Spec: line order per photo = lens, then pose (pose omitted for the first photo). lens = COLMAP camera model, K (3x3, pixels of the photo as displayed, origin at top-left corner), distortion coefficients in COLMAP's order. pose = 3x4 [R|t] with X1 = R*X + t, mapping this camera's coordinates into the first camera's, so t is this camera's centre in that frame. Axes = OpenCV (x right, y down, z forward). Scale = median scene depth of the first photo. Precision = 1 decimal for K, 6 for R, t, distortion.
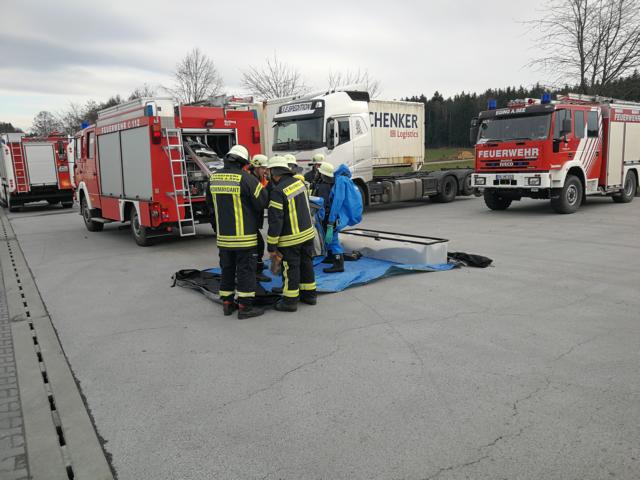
lens RADIAL K [[501.5, 0, 320.0], [0, 501.5, 240.0], [0, 0, 1]] dist [0.004918, 0.001917]
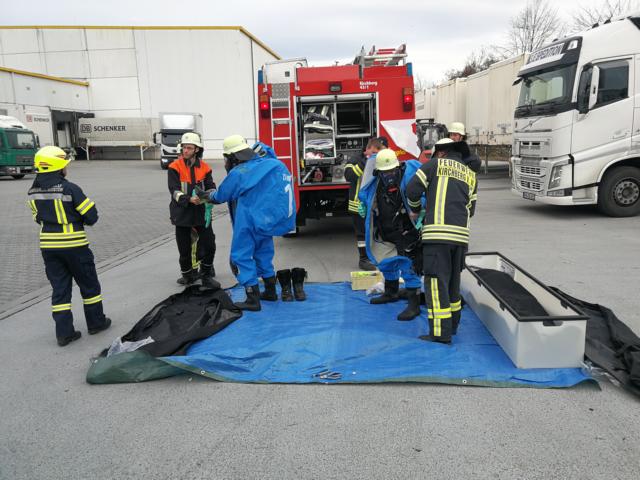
lens RADIAL K [[501.5, 0, 320.0], [0, 501.5, 240.0], [0, 0, 1]] dist [0.004918, 0.001917]
pose [[0.776150, 0.119566, -0.619109, 0.179656], [-0.078810, 0.992553, 0.092887, -0.050613], [0.625604, -0.023302, 0.779793, 0.271375]]
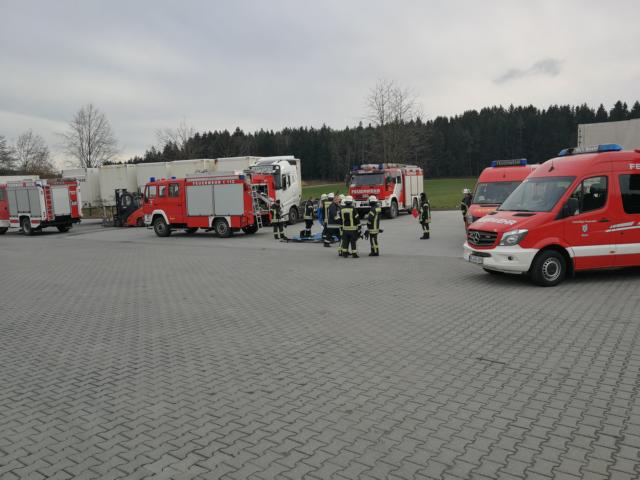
lens RADIAL K [[501.5, 0, 320.0], [0, 501.5, 240.0], [0, 0, 1]] dist [0.004918, 0.001917]
pose [[0.922578, -0.048566, 0.382741, -0.607664], [0.071391, 0.996403, -0.045651, 0.111343], [-0.379147, 0.069441, 0.922727, -0.841330]]
